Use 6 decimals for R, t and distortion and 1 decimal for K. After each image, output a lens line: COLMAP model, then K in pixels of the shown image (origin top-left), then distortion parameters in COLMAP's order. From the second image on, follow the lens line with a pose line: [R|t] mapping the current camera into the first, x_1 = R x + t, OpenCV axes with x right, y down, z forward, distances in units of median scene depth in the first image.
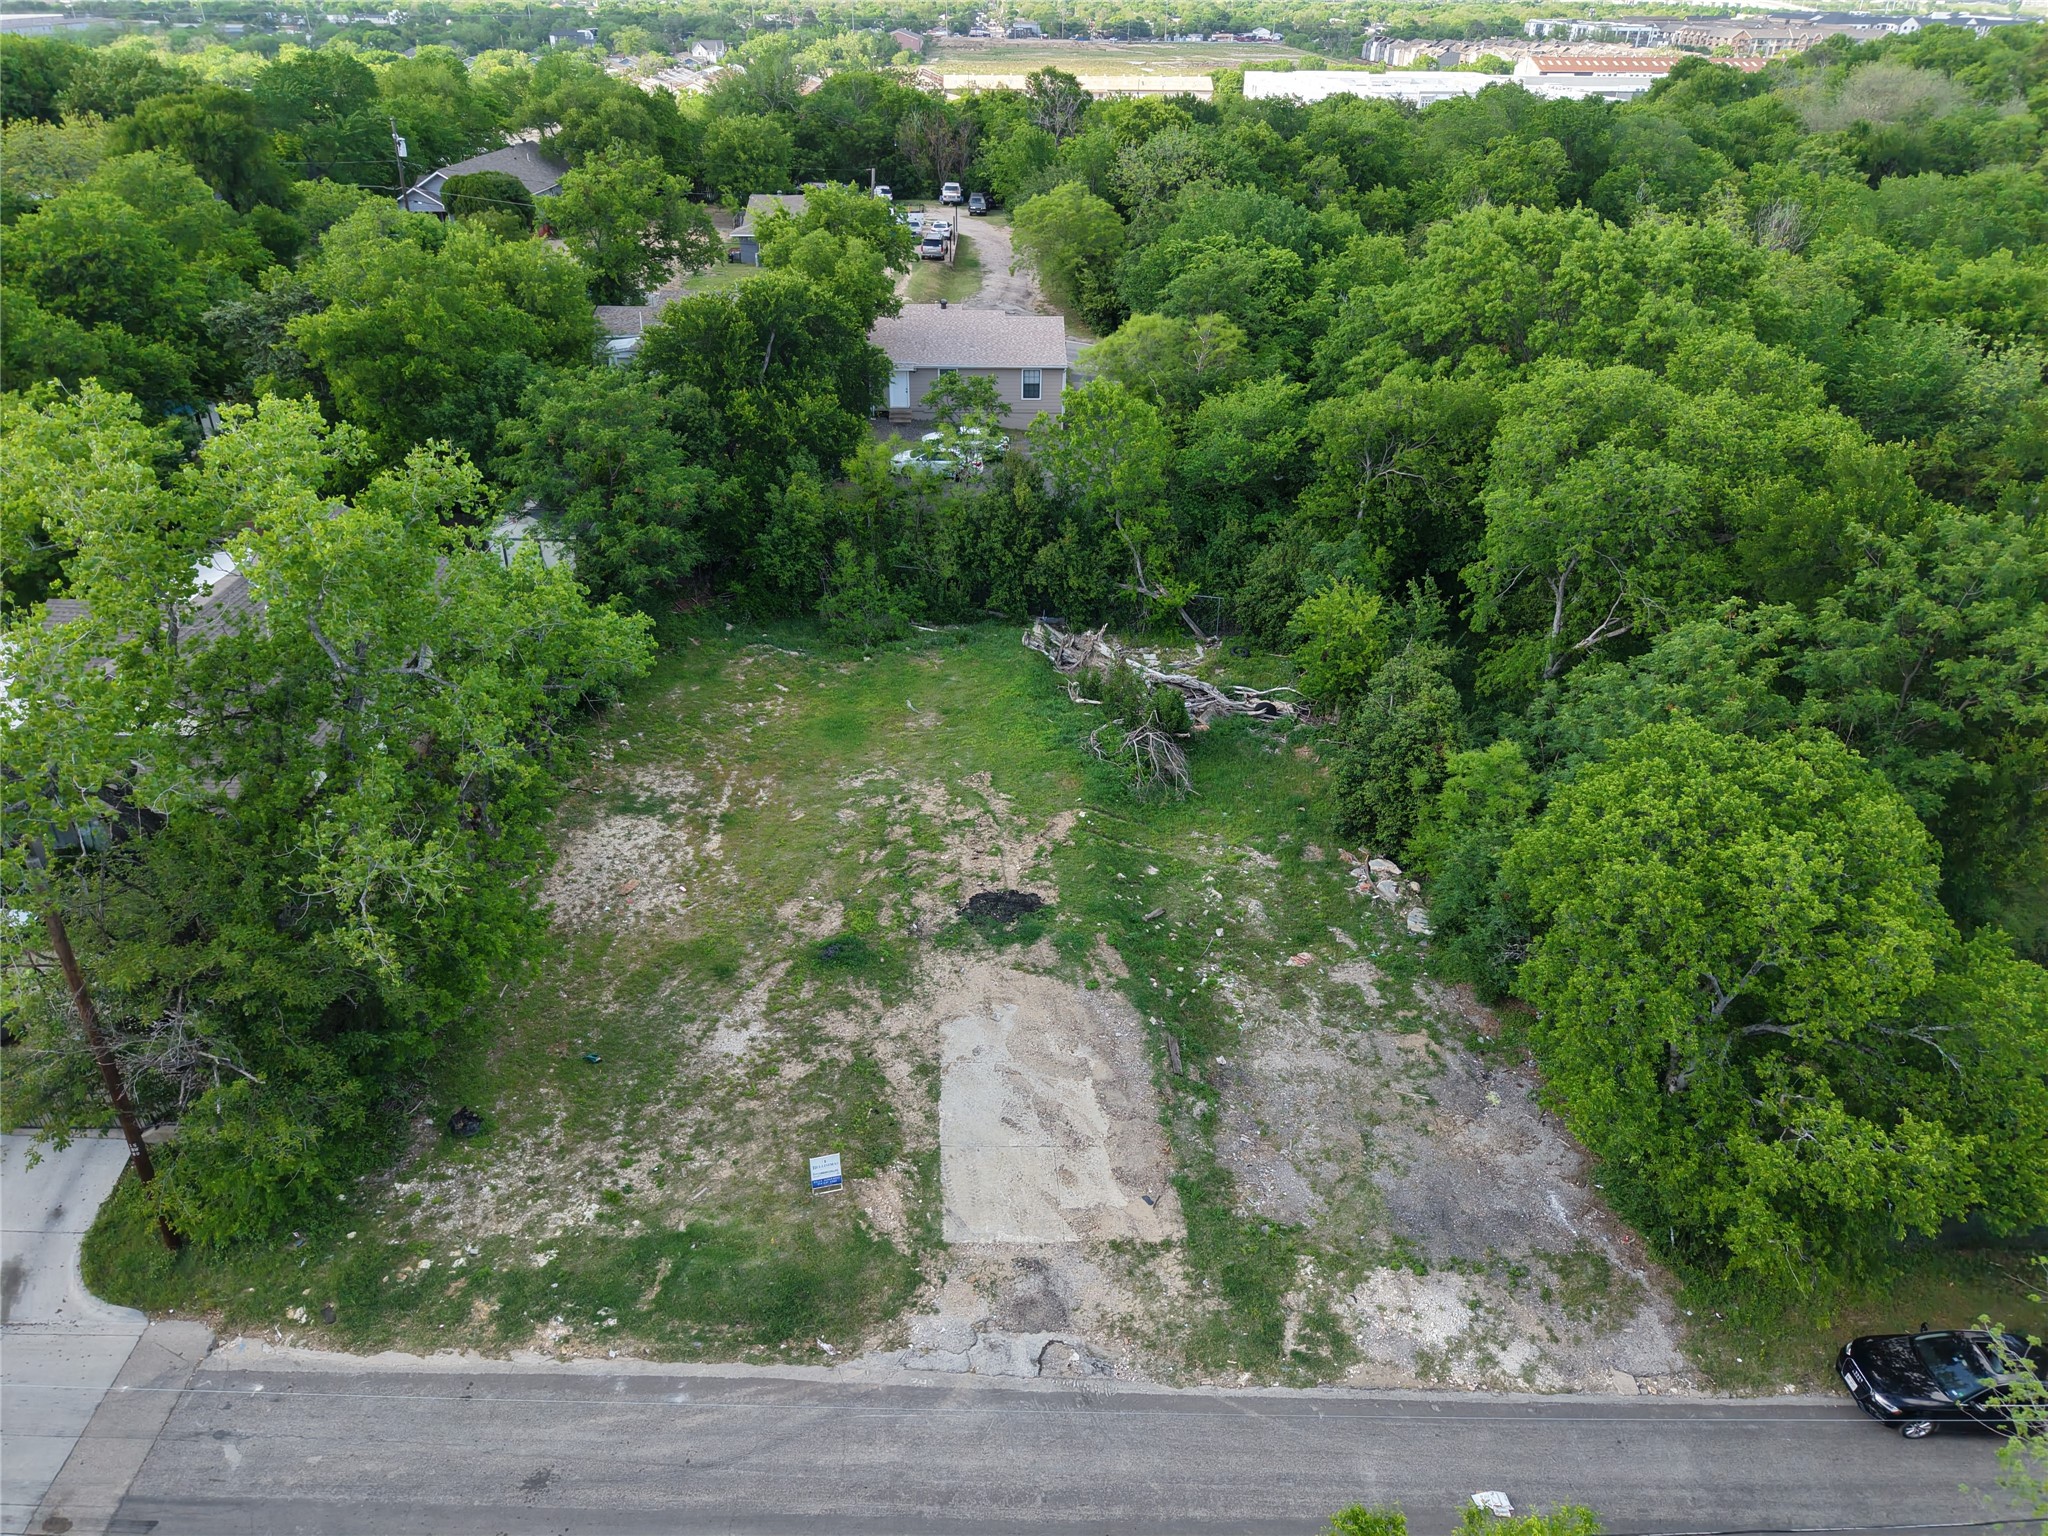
lens RADIAL K [[1371.6, 0, 1021.1], [0, 1371.6, 771.9], [0, 0, 1]] dist [0.015038, -0.012927]
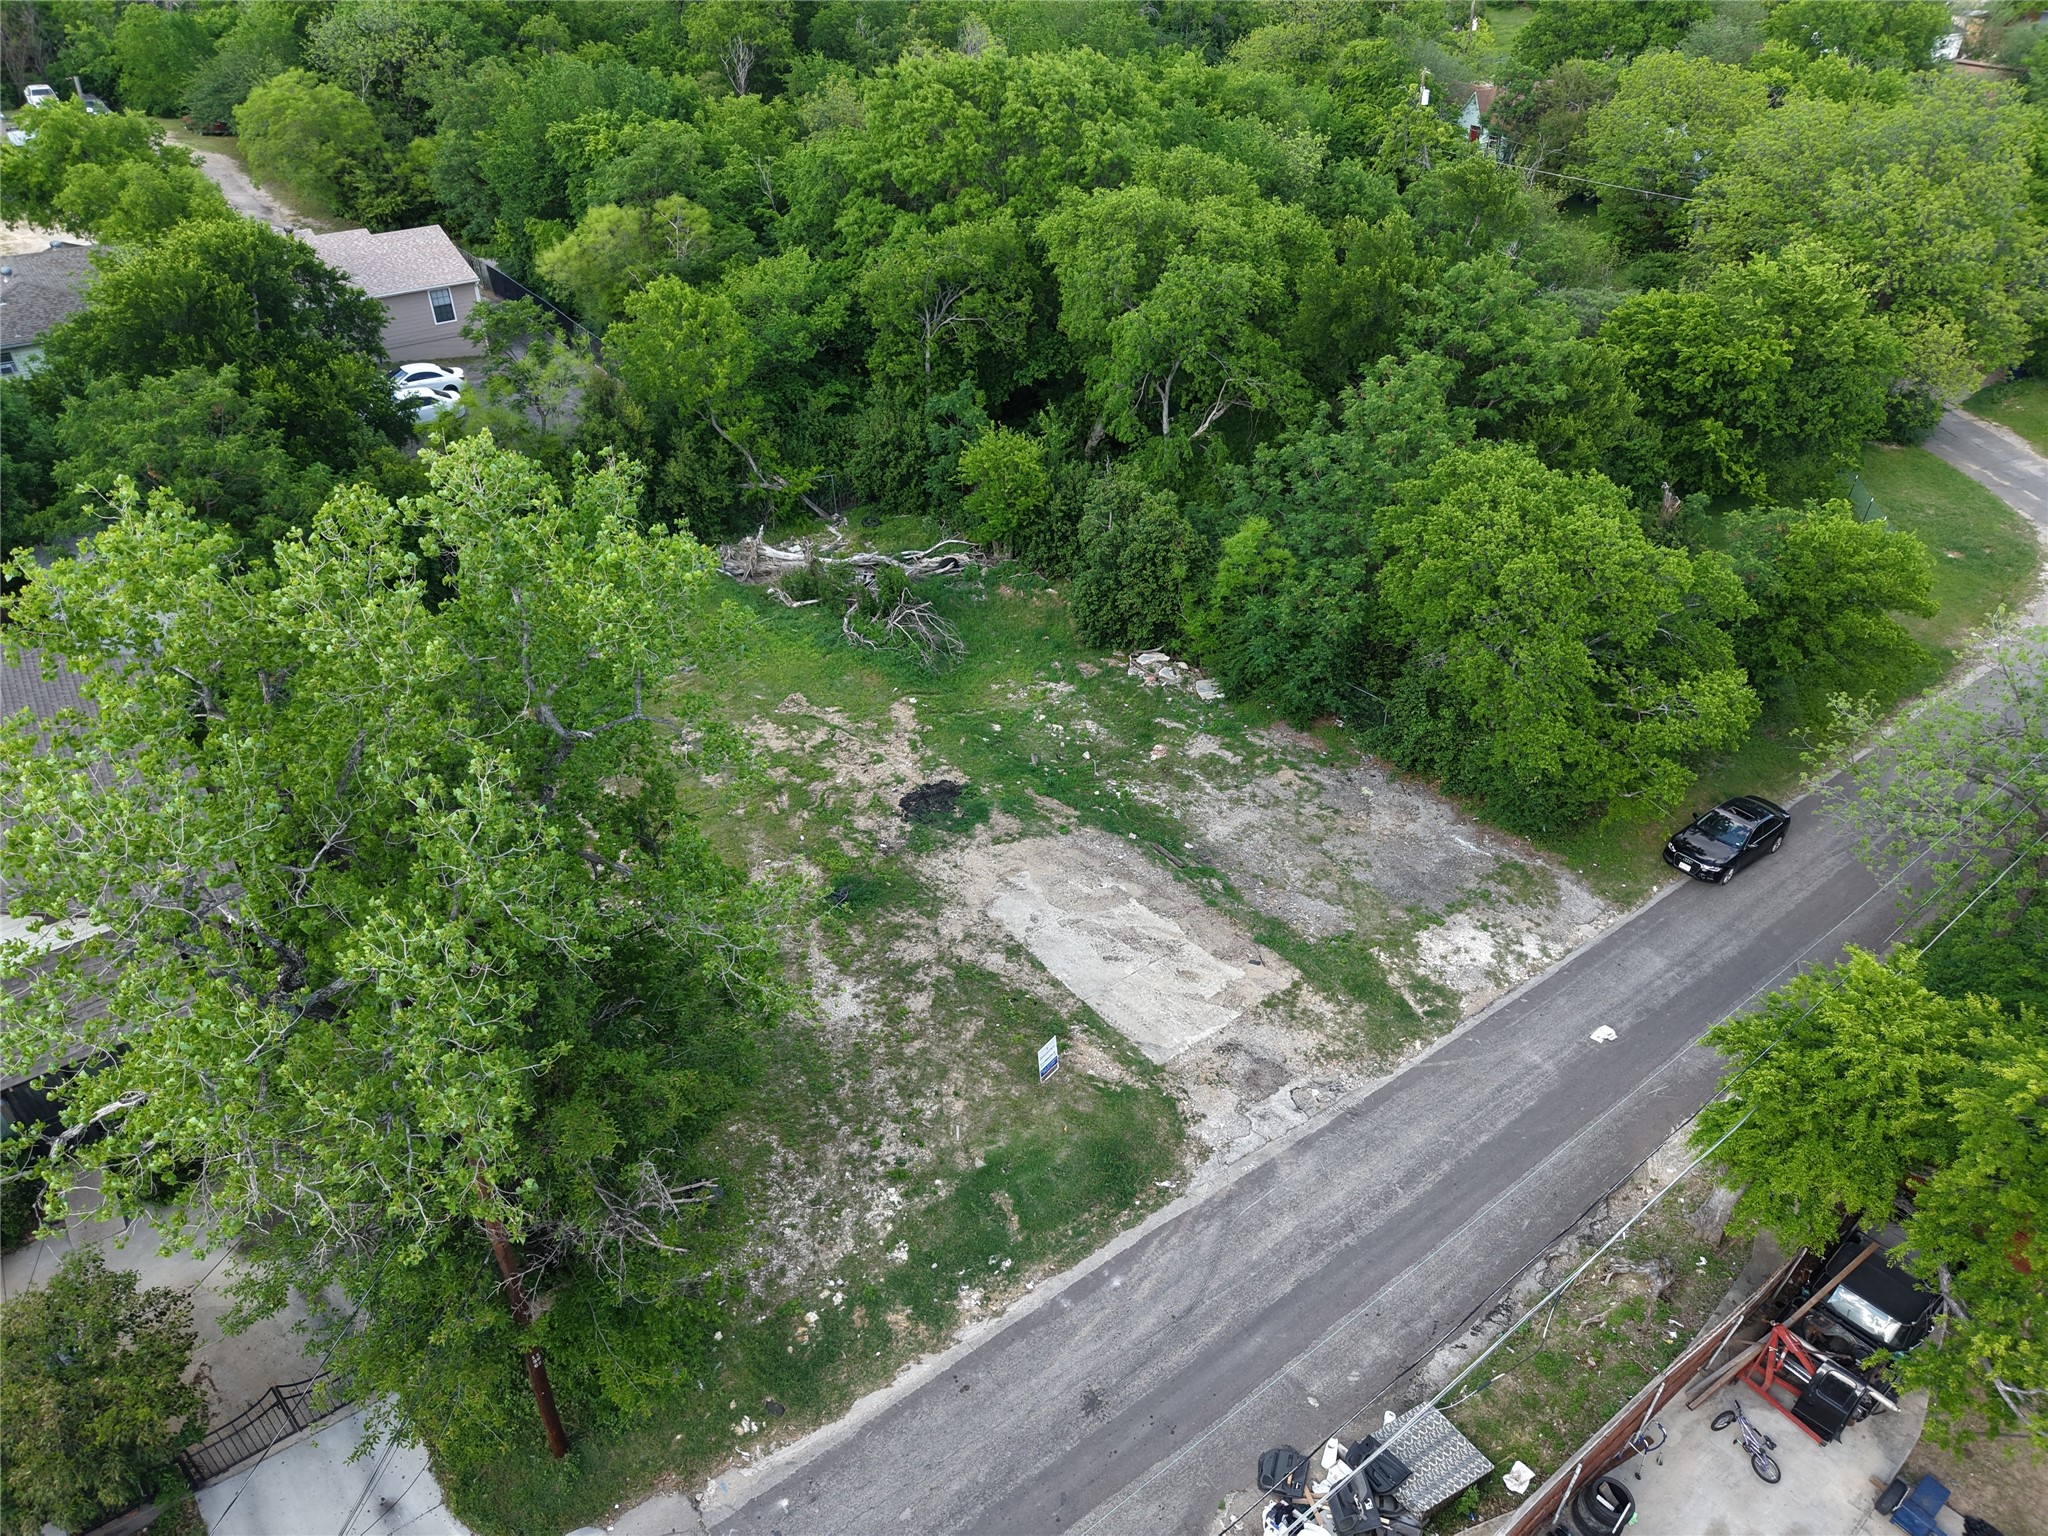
lens RADIAL K [[1360.2, 0, 1023.1], [0, 1360.2, 771.3], [0, 0, 1]] dist [0.098909, -0.216162]
pose [[0.805332, -0.344345, 0.482563, -0.581961], [0.298560, 0.938825, 0.171667, -0.101009], [-0.512155, 0.005825, 0.858873, 0.105208]]
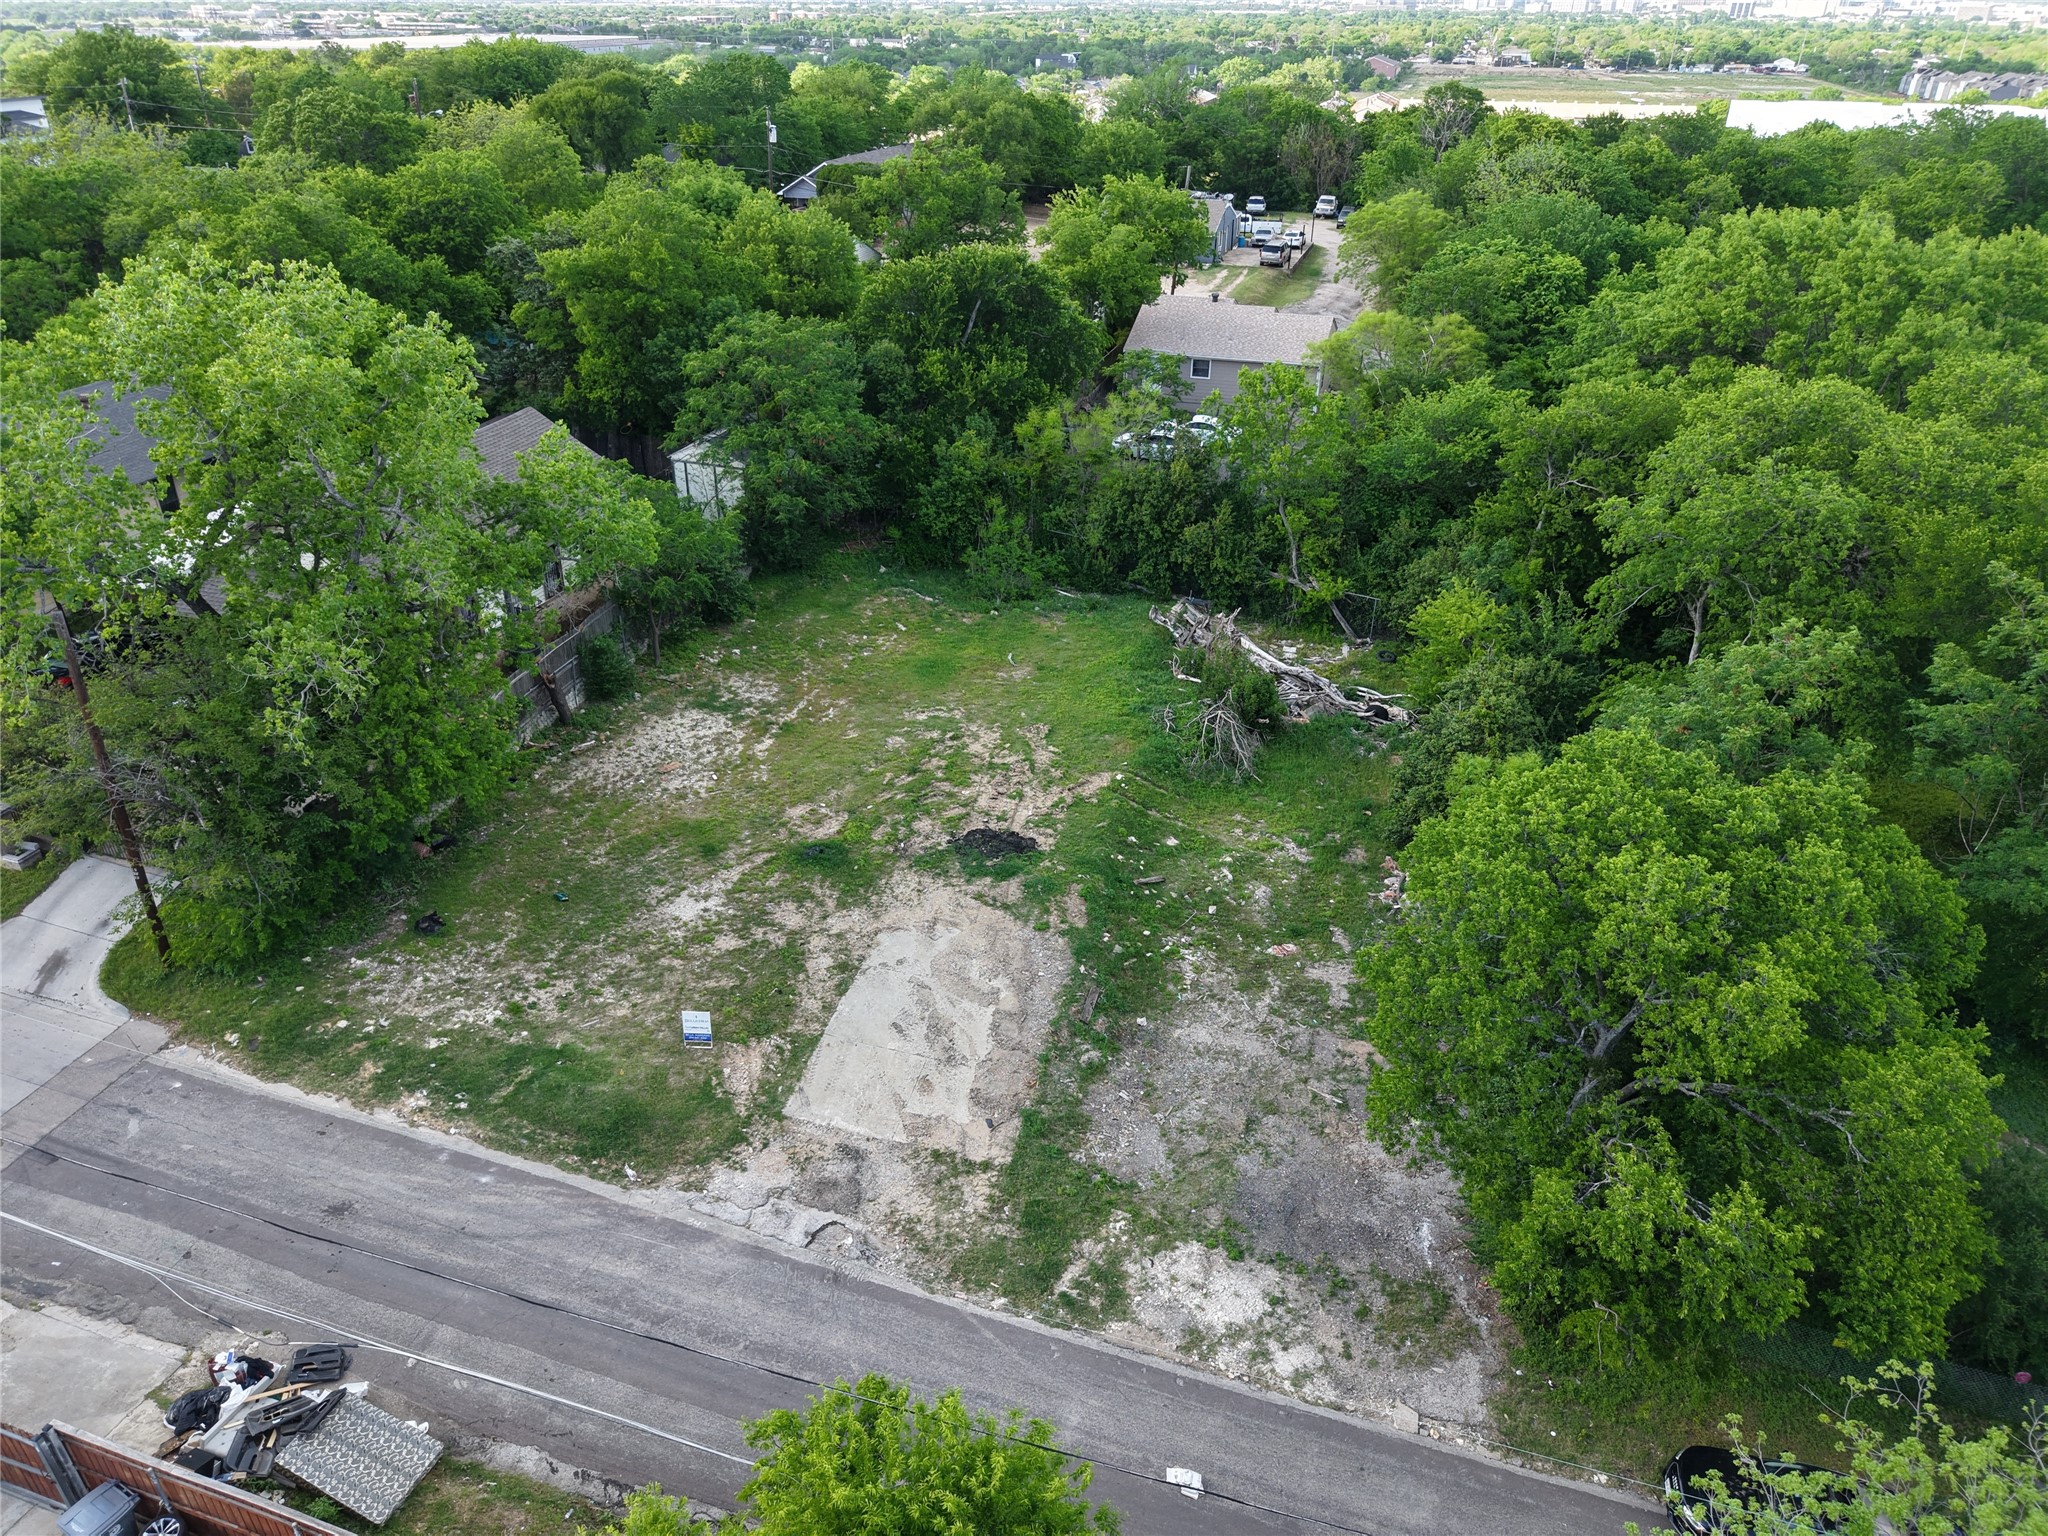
lens RADIAL K [[1370.9, 0, 1020.4], [0, 1370.9, 771.9], [0, 0, 1]] dist [0.019109, -0.019927]
pose [[0.950985, 0.150702, -0.270031, 0.353586], [-0.155058, 0.987891, 0.005257, 0.048781], [0.267554, 0.036871, 0.962837, 0.027589]]
